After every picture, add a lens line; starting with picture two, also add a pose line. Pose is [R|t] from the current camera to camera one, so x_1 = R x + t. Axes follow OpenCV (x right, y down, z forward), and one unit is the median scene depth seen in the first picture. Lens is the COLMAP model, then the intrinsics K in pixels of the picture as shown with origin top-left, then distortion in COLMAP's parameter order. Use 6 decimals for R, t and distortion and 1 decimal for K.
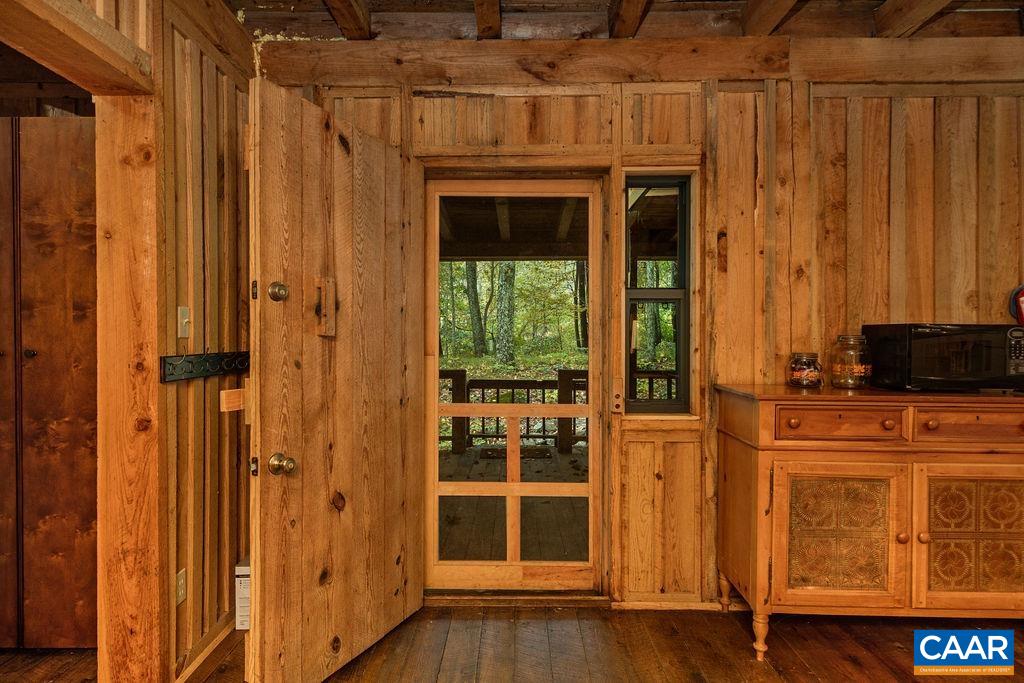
lens RADIAL K [[590.7, 0, 485.9], [0, 590.7, 341.4], [0, 0, 1]] dist [0.005346, 0.001147]
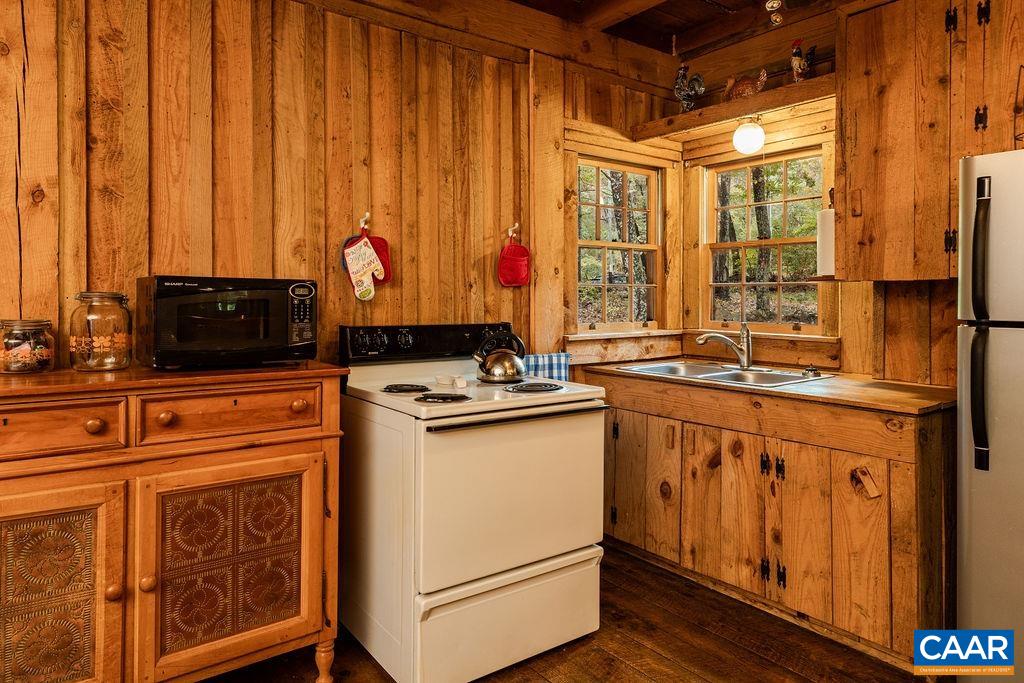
lens RADIAL K [[669.5, 0, 514.6], [0, 669.5, 305.7], [0, 0, 1]] dist [0.010028, -0.000249]
pose [[0.774393, -0.006171, 0.632675, 0.565766], [0.005208, 0.999981, 0.003380, 0.005569], [-0.632683, 0.000677, 0.774410, 0.118941]]
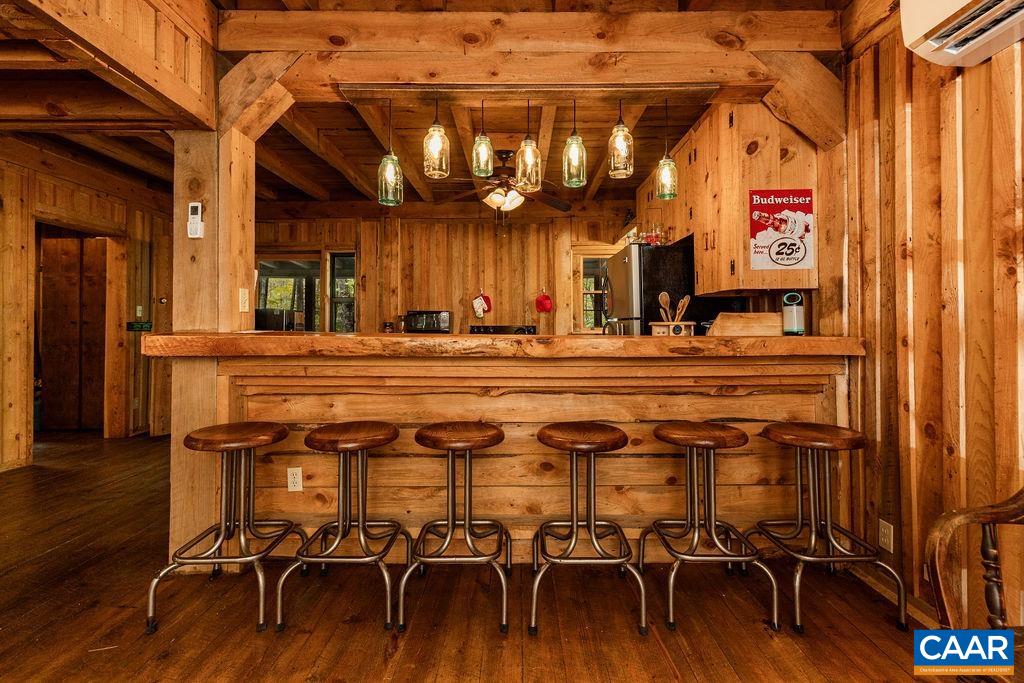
lens RADIAL K [[478.1, 0, 495.8], [0, 478.1, 317.6], [0, 0, 1]] dist [0.018643, -0.000406]
pose [[0.999960, -0.005230, 0.007189, 1.161310], [0.005469, 0.999417, -0.033706, 0.084575], [-0.007009, 0.033744, 0.999406, -1.309260]]
